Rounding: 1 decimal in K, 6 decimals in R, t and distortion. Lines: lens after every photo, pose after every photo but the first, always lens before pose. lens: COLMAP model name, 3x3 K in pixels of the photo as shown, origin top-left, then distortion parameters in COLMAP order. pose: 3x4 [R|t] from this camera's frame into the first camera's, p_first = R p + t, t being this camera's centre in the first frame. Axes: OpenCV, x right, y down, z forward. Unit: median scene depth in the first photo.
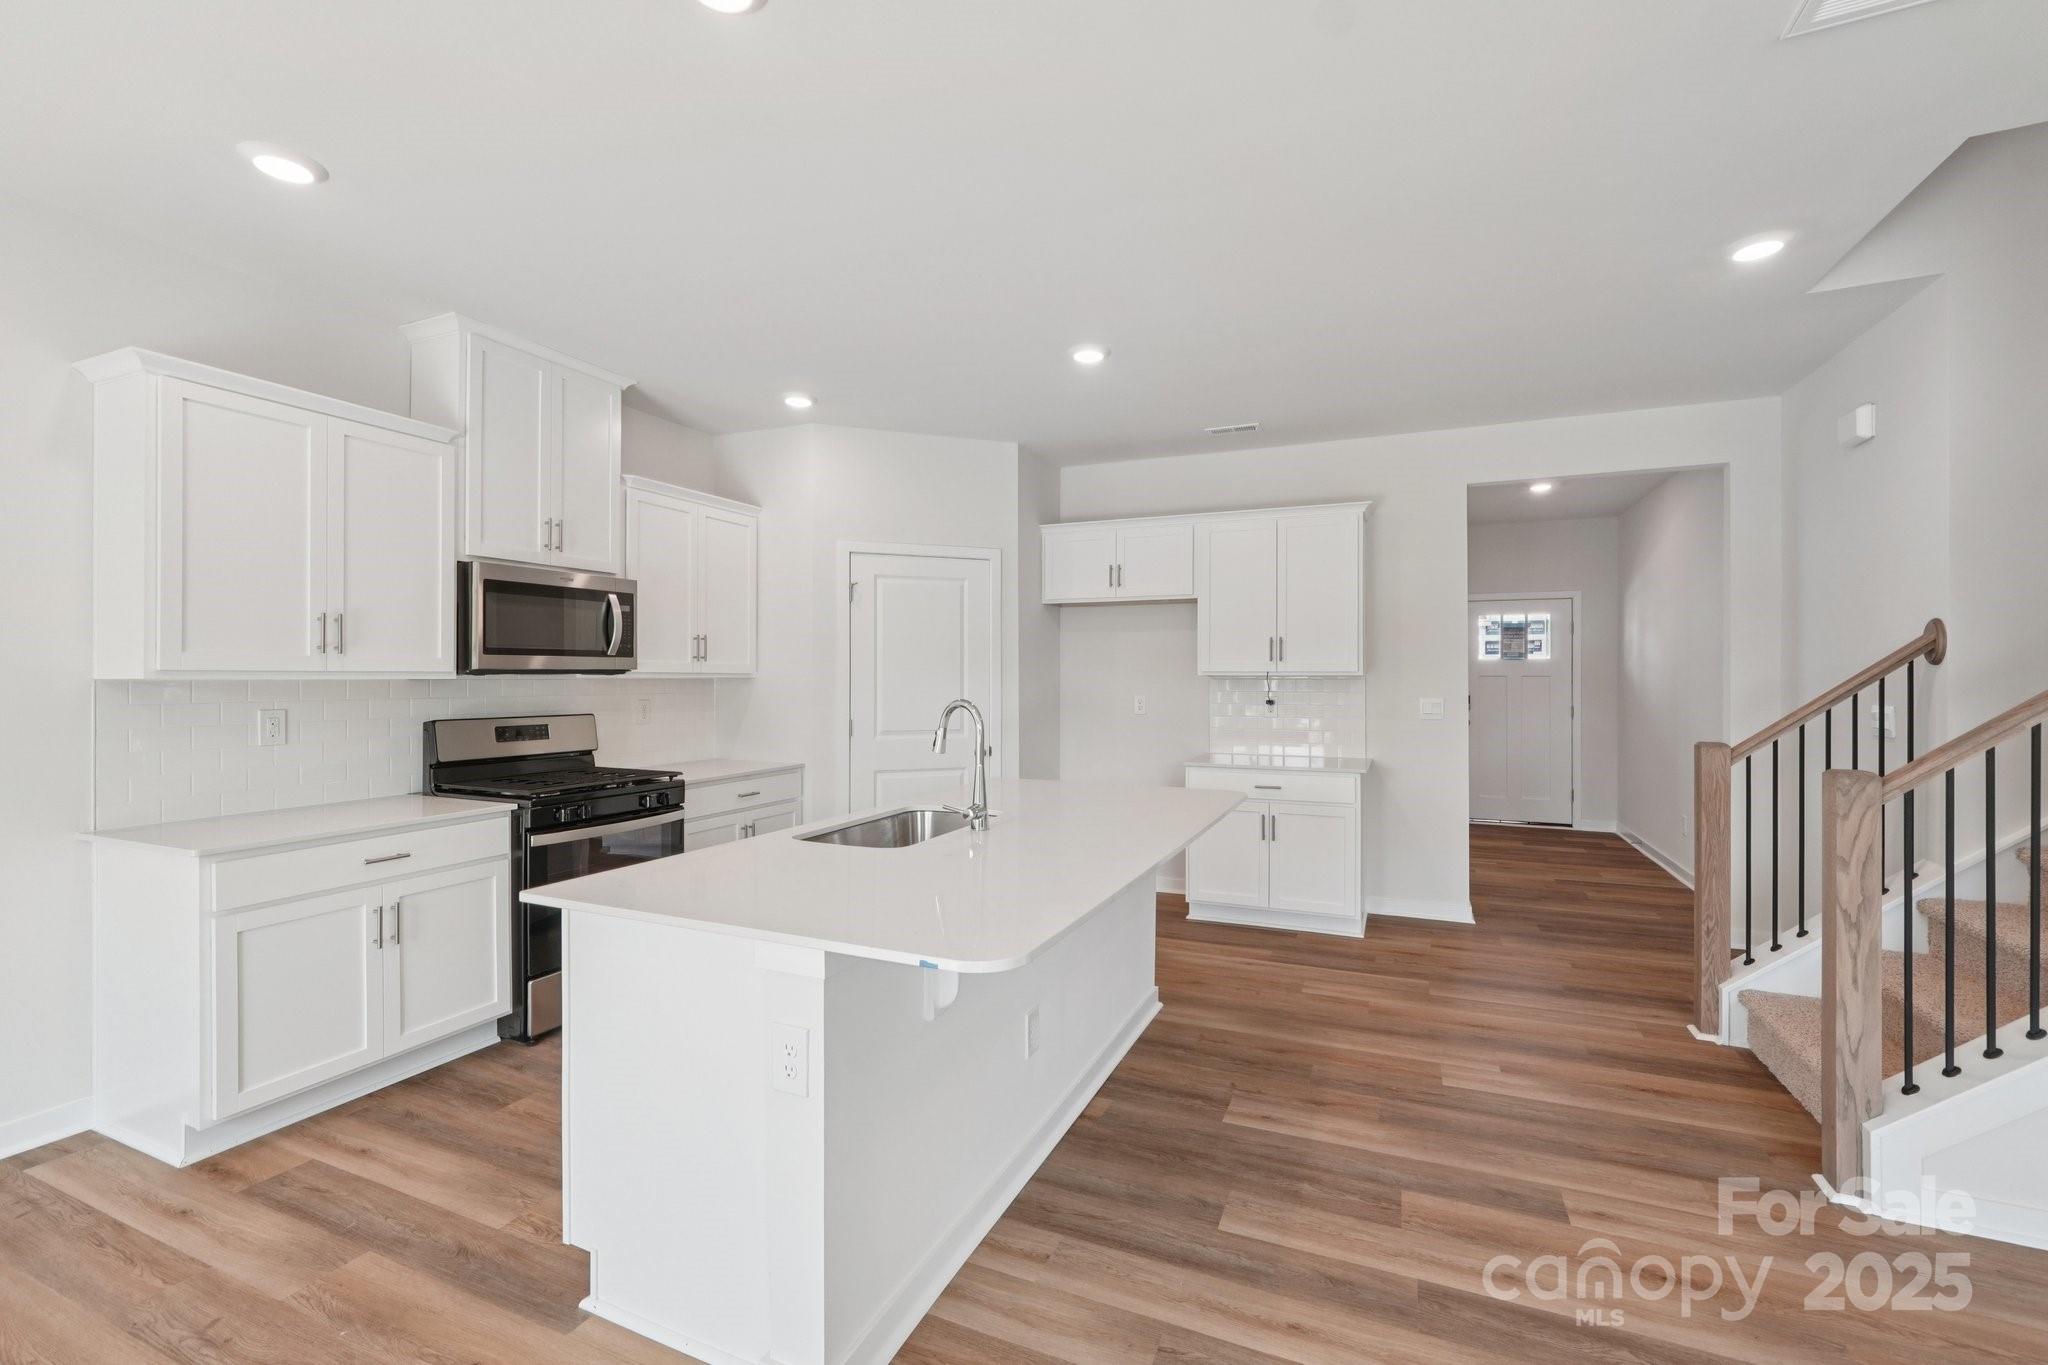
lens RADIAL K [[868.1, 0, 1026.4], [0, 868.1, 679.4], [0, 0, 1]] dist [-0.016922, 0.005801]
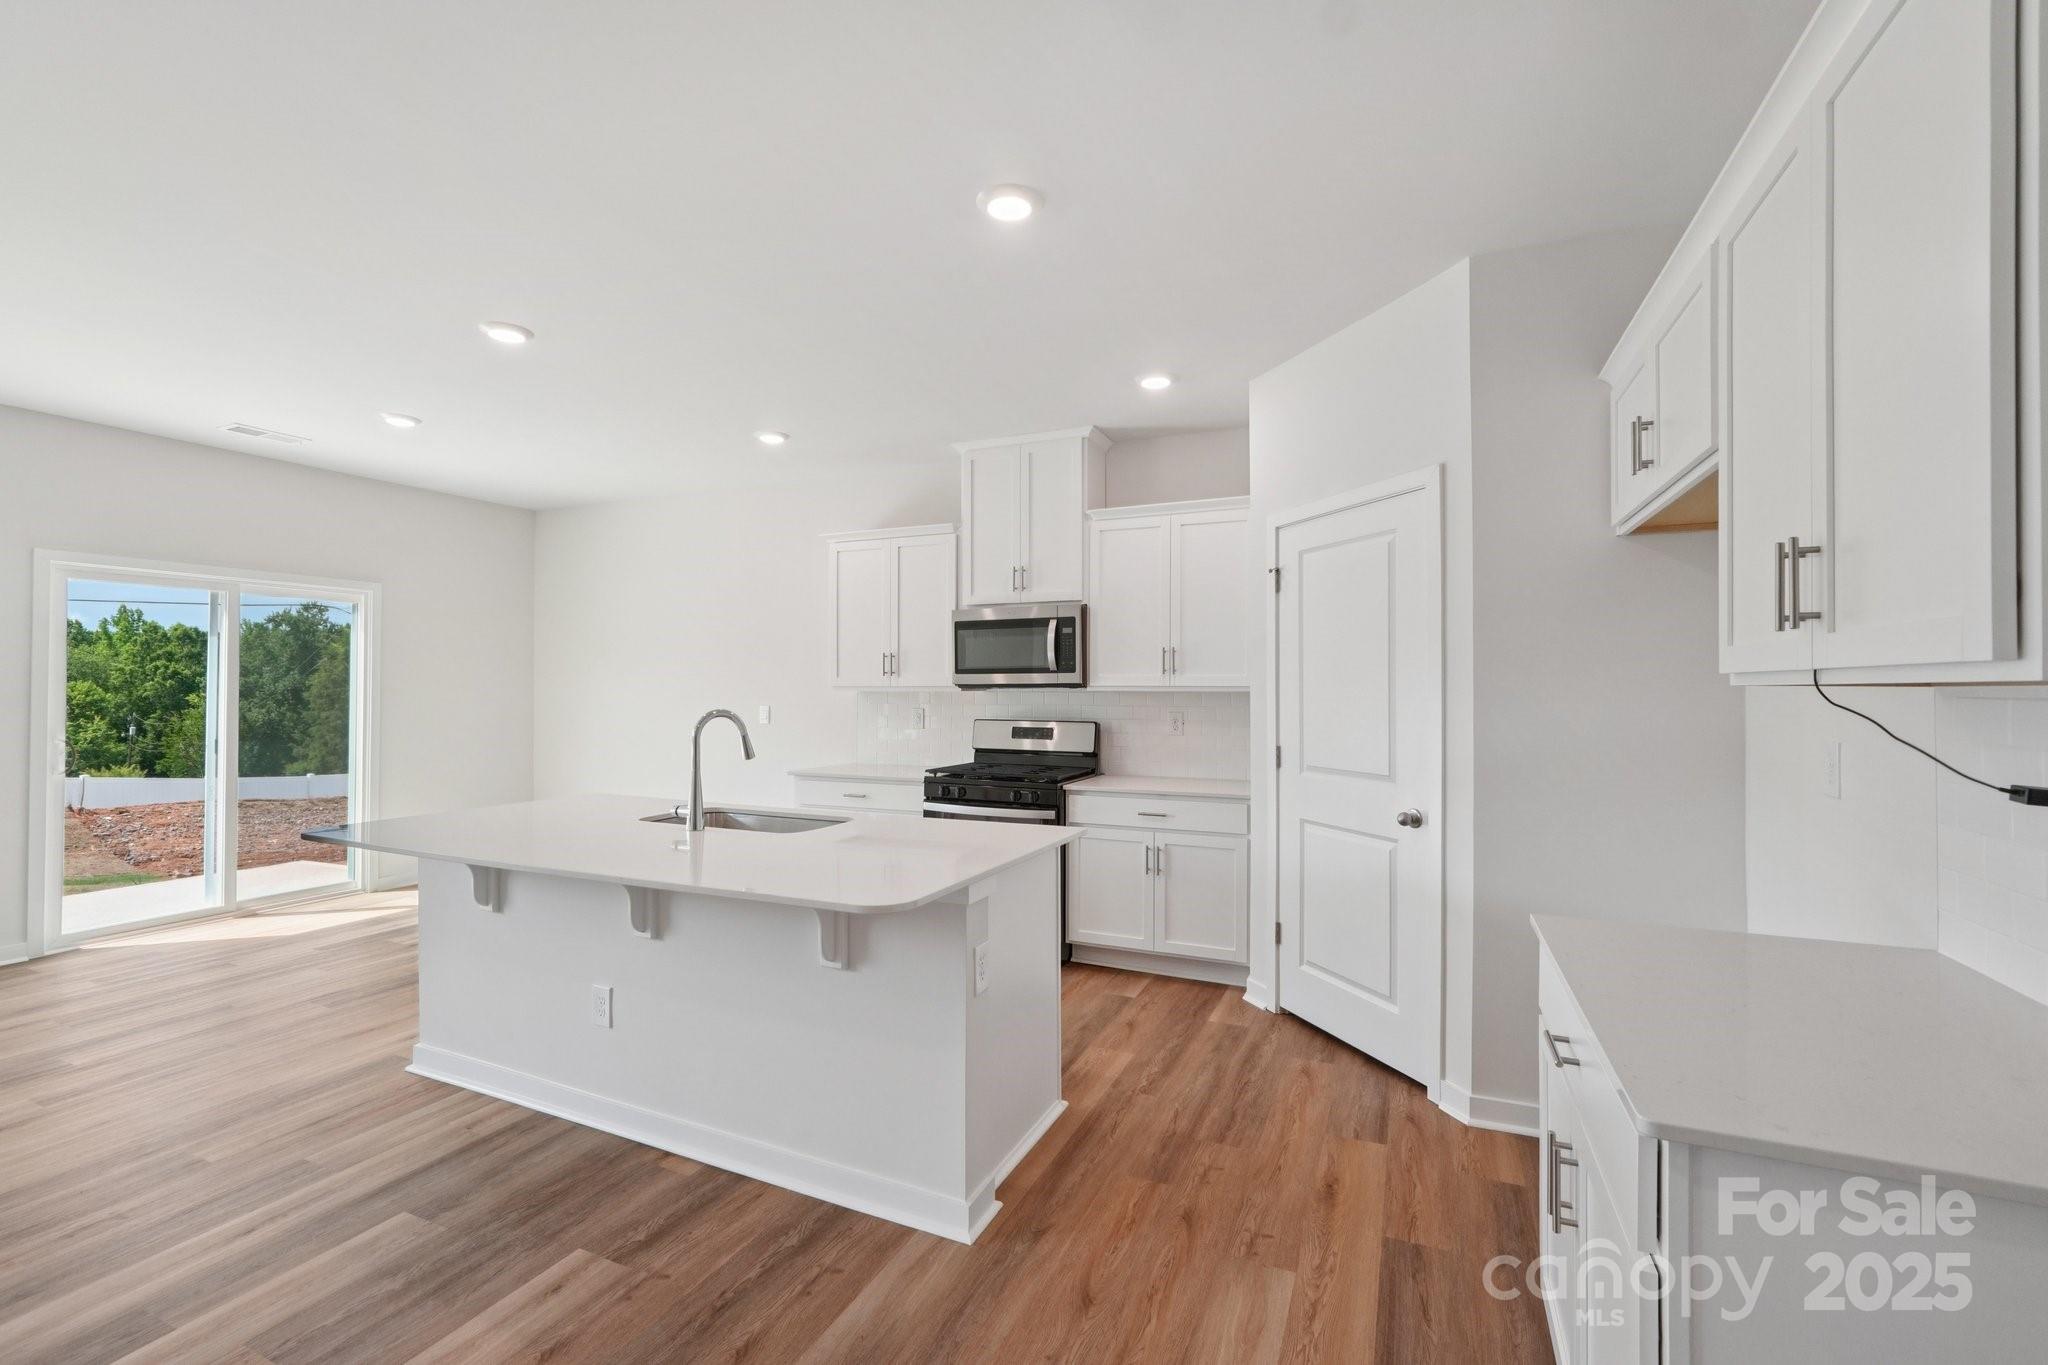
lens RADIAL K [[868.1, 0, 1029.4], [0, 868.1, 680.3], [0, 0, 1]] dist [-0.016922, 0.005801]
pose [[-0.005895, -0.011531, -0.999916, 0.806287], [-0.005570, 0.999918, -0.011498, -0.002448], [0.999967, 0.005502, -0.005959, 1.118528]]
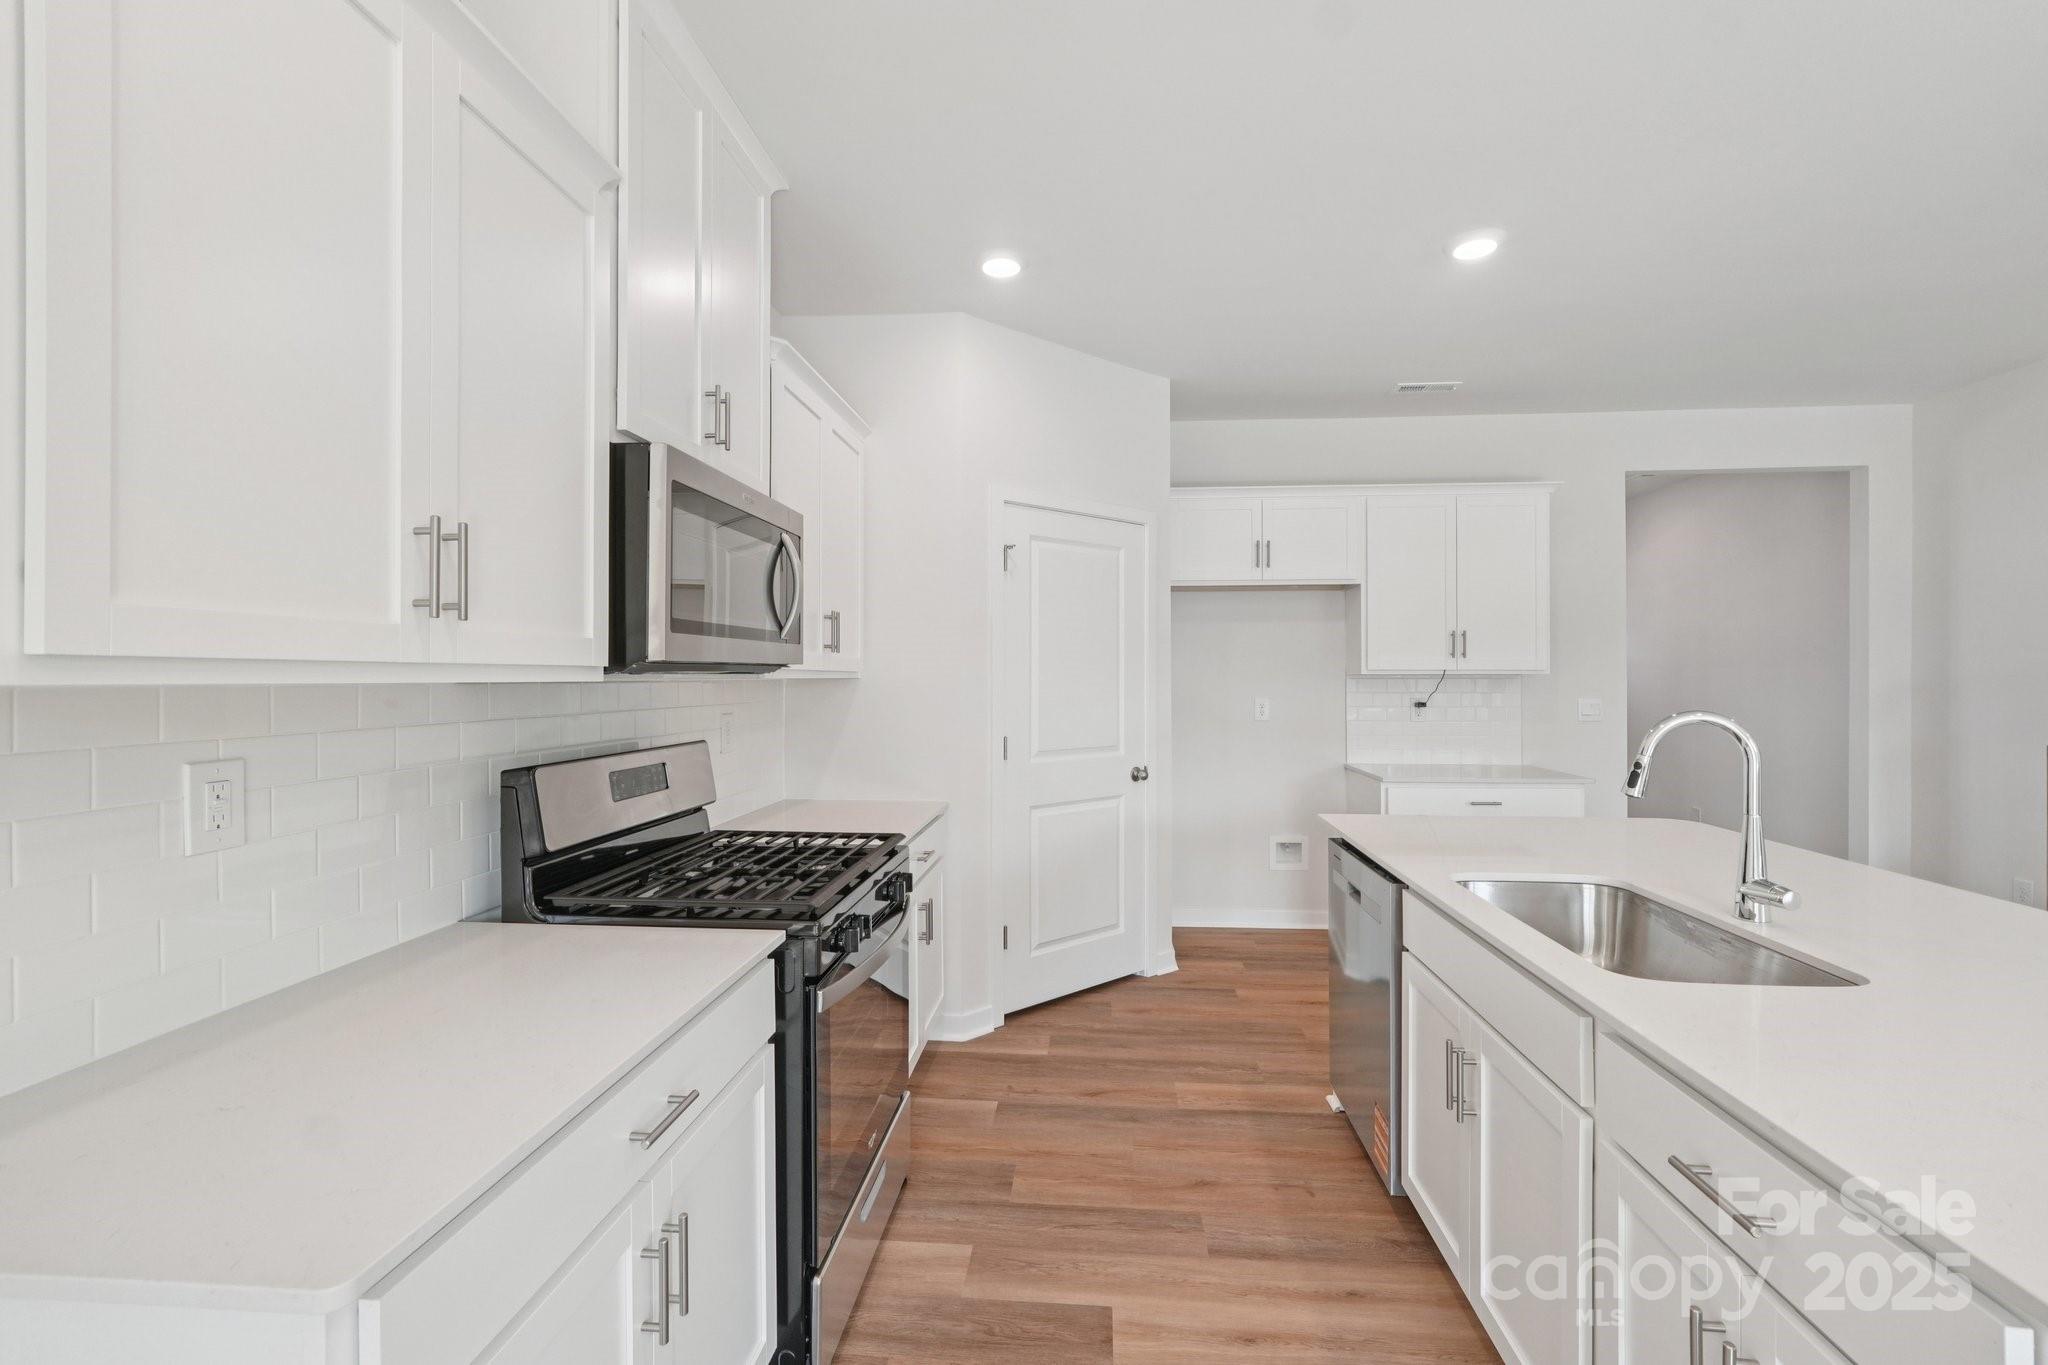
lens RADIAL K [[868.1, 0, 1027.6], [0, 868.1, 682.9], [0, 0, 1]] dist [-0.016922, 0.005801]
pose [[0.946827, -0.004996, 0.321703, -0.589359], [0.004214, 0.999986, 0.003130, -0.000115], [-0.321715, -0.001608, 0.946835, 0.456341]]
